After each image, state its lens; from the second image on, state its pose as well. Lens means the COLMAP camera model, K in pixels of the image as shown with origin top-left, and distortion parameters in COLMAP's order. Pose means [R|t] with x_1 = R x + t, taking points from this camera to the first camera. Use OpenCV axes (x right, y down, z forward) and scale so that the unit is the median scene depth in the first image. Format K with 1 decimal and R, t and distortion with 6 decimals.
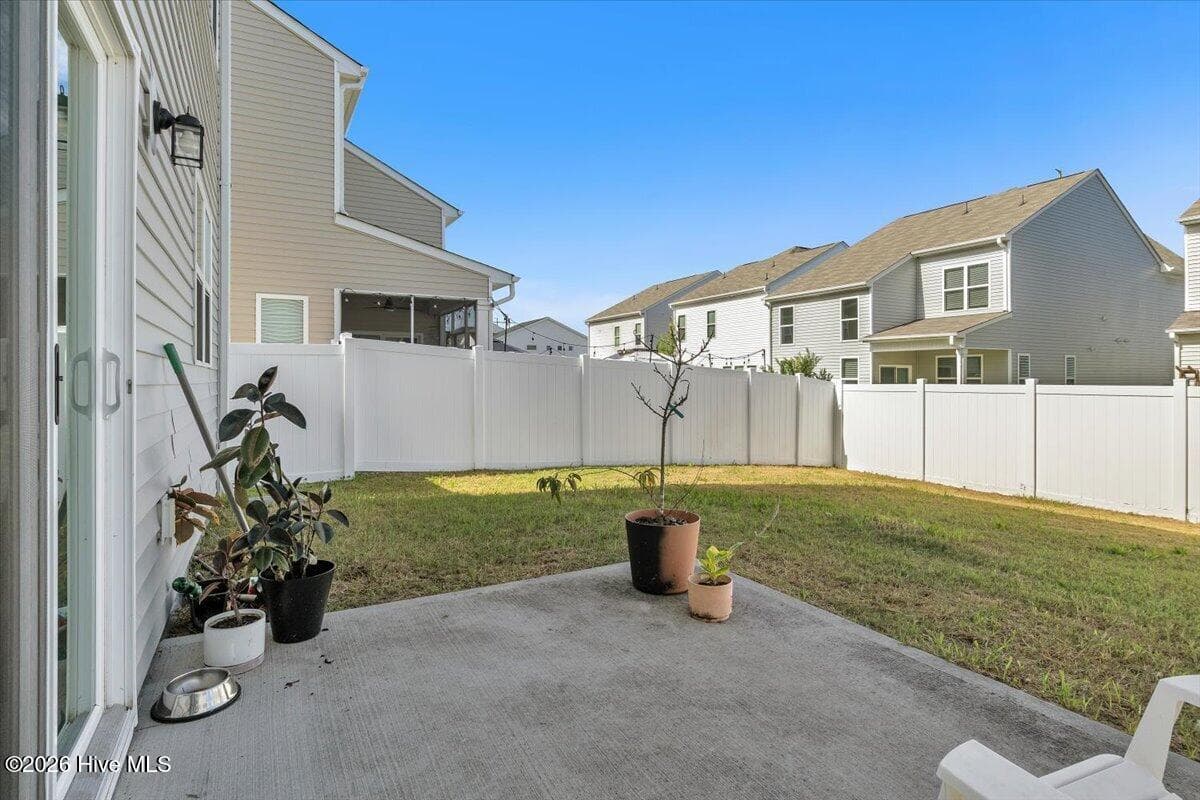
lens RADIAL K [[612.3, 0, 600.1], [0, 612.3, 382.7], [0, 0, 1]] dist [-0.016206, 0.003397]
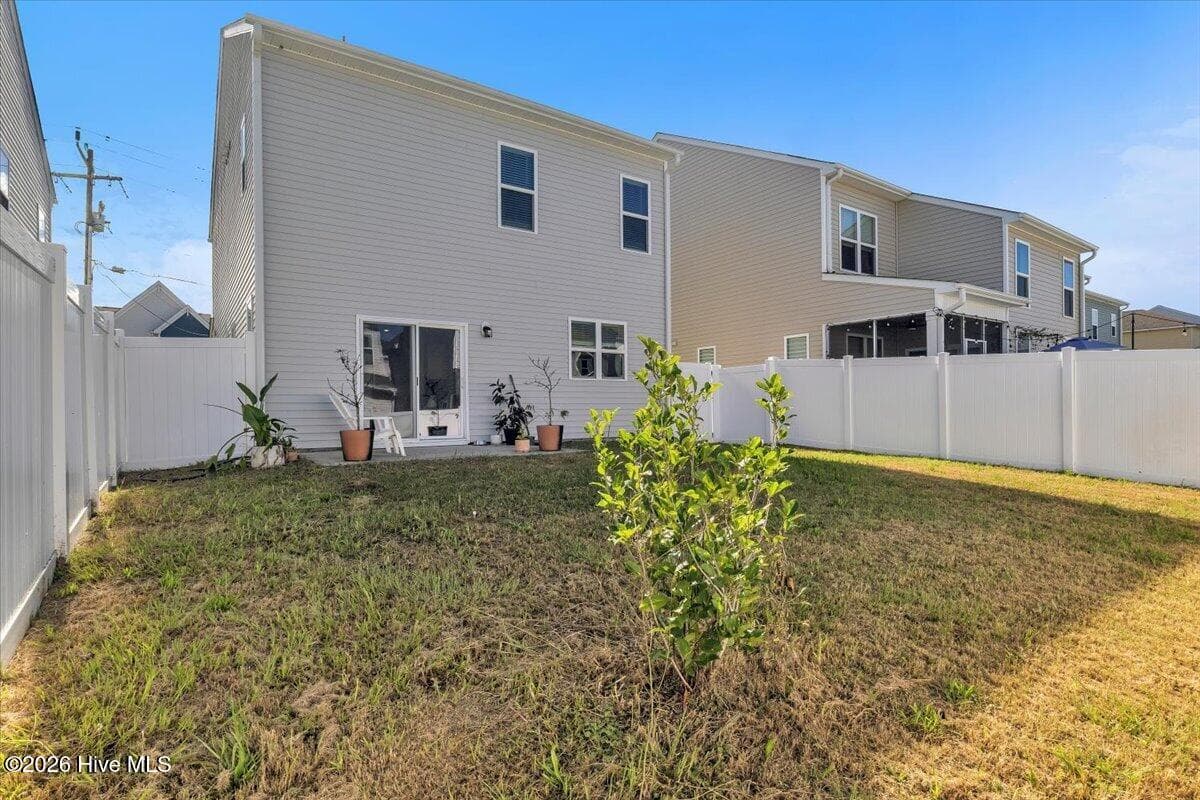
lens RADIAL K [[612.3, 0, 598.1], [0, 612.3, 425.0], [0, 0, 1]] dist [-0.016206, 0.003397]
pose [[0.090645, 0.018865, -0.995705, 1.251708], [0.003532, 0.999808, 0.019264, 0.071636], [0.995877, -0.005263, 0.090561, 0.421128]]
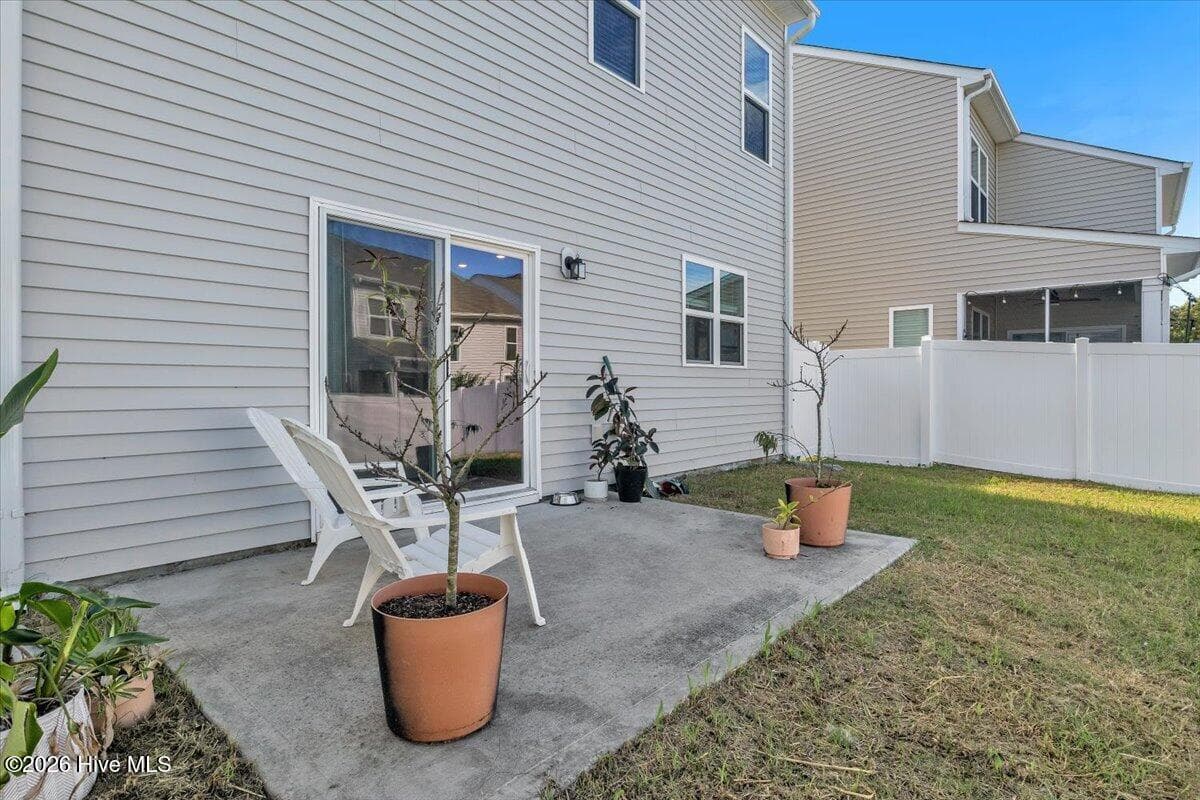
lens RADIAL K [[612.3, 0, 608.6], [0, 612.3, 398.6], [0, 0, 1]] dist [-0.016206, 0.003397]
pose [[0.330094, 0.020269, -0.943731, 0.470256], [-0.005575, 0.999794, 0.019523, 0.014796], [0.943932, -0.001184, 0.330139, 0.098788]]
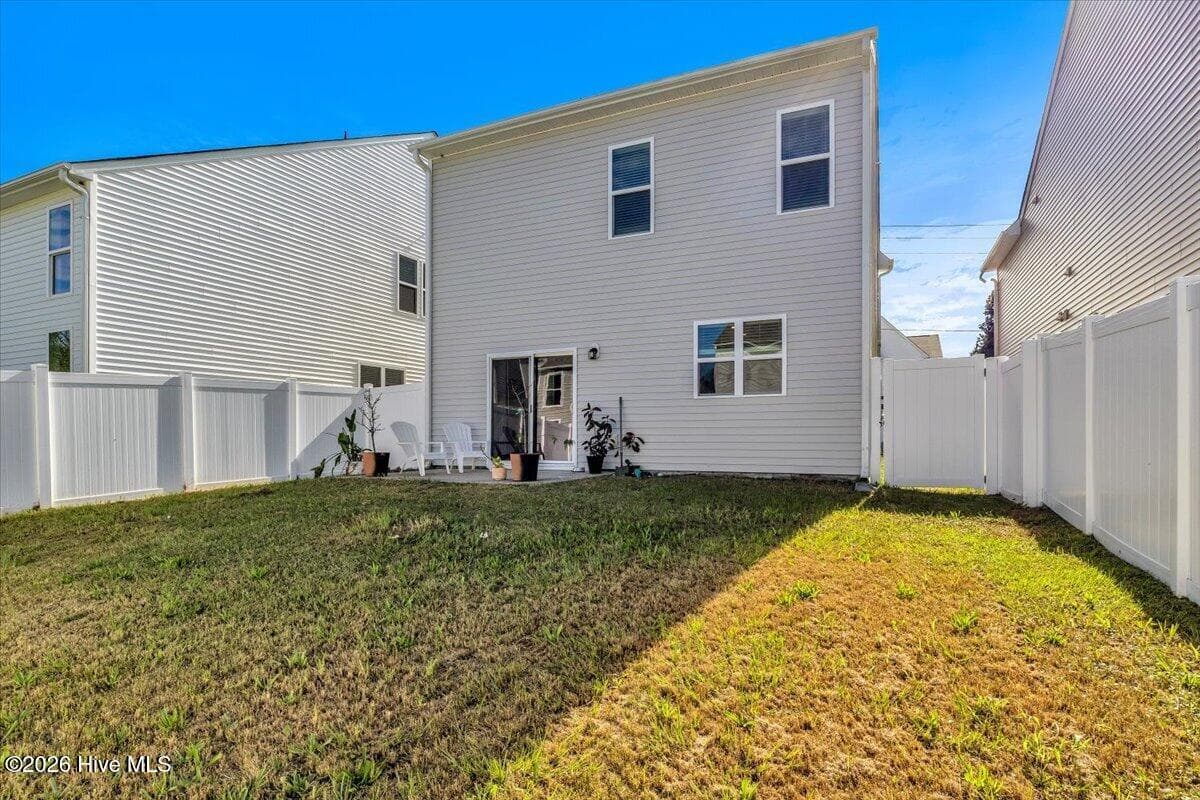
lens RADIAL K [[612.3, 0, 594.7], [0, 612.3, 445.1], [0, 0, 1]] dist [-0.016206, 0.003397]
pose [[-0.815035, 0.013458, -0.579256, 0.588718], [-0.000313, 0.999720, 0.023667, 0.051968], [0.579412, 0.019471, -0.814802, 1.420147]]
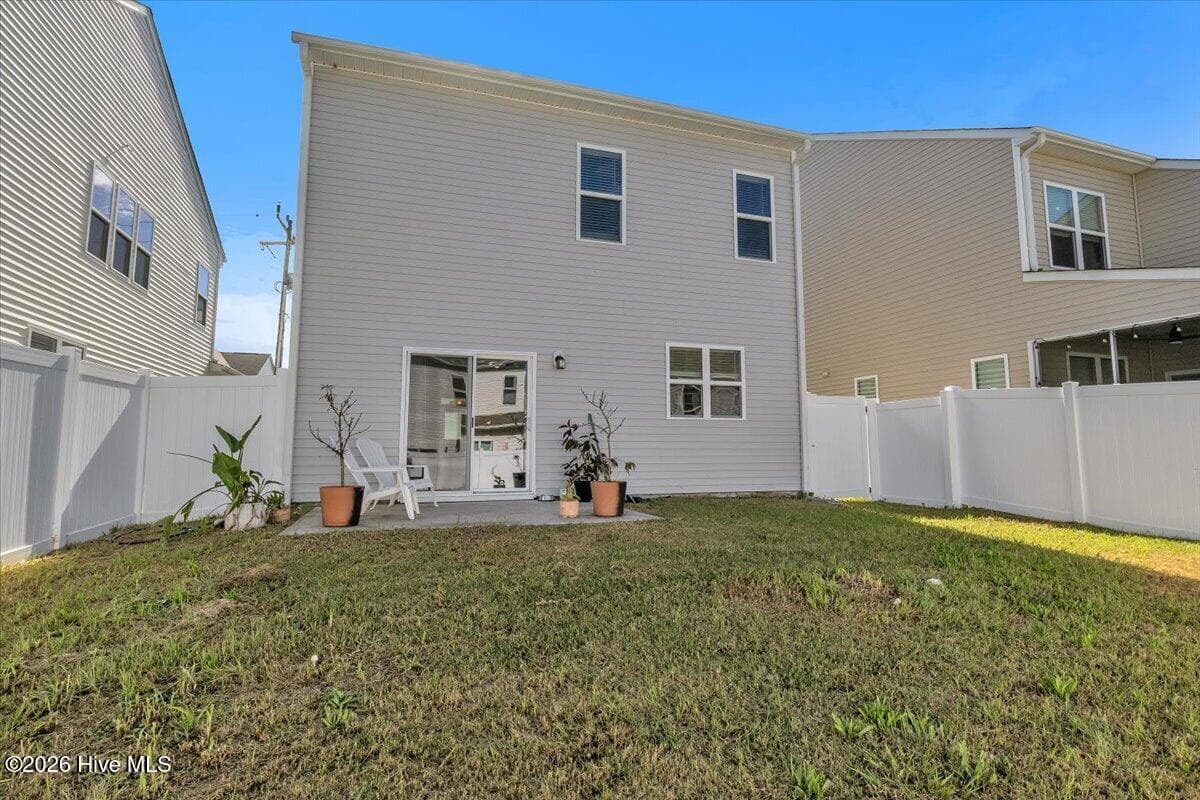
lens RADIAL K [[612.3, 0, 600.2], [0, 612.3, 393.4], [0, 0, 1]] dist [-0.016206, 0.003397]
pose [[-0.186908, -0.092243, -0.978037, 0.939127], [-0.005265, 0.995662, -0.092899, 0.049573], [0.982363, -0.012214, -0.186583, 0.591973]]
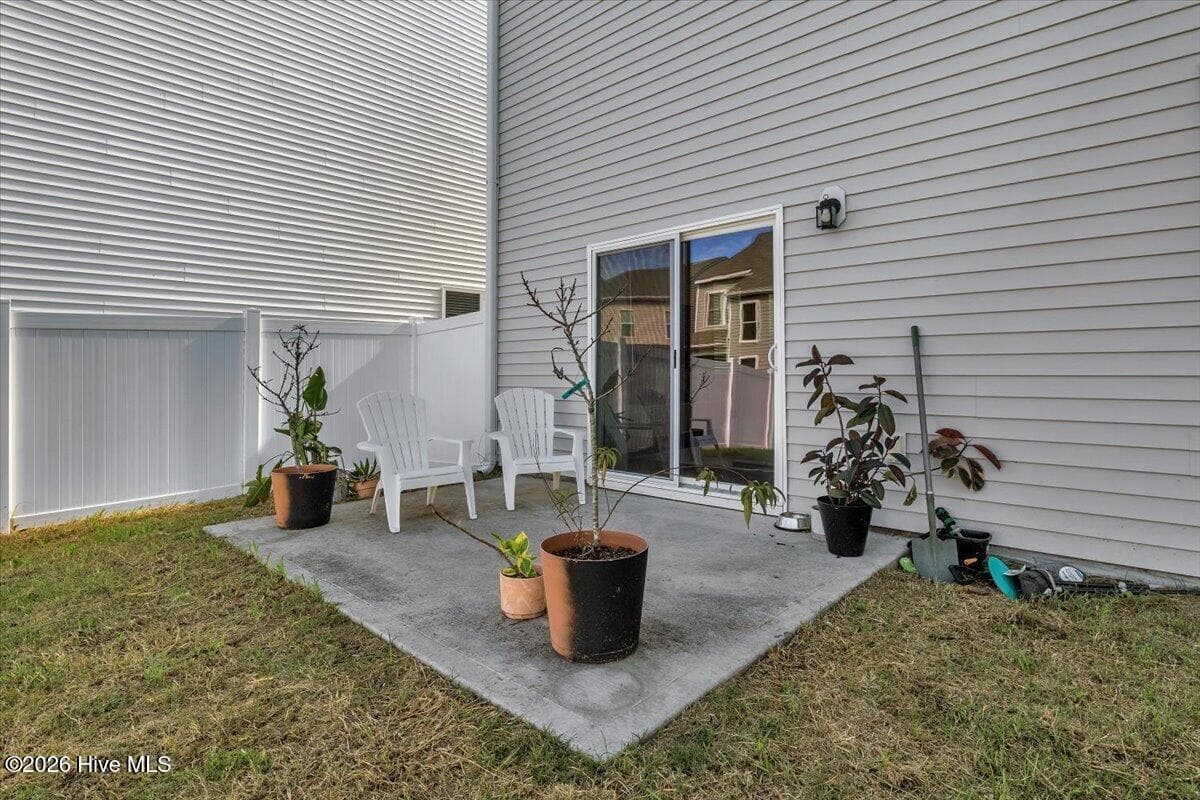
lens RADIAL K [[612.3, 0, 599.4], [0, 612.3, 354.8], [0, 0, 1]] dist [-0.016206, 0.003397]
pose [[-0.952777, -0.003216, -0.303652, 0.133236], [0.004098, 0.999717, -0.023448, 0.010084], [0.303642, -0.023585, -0.952494, 0.723135]]
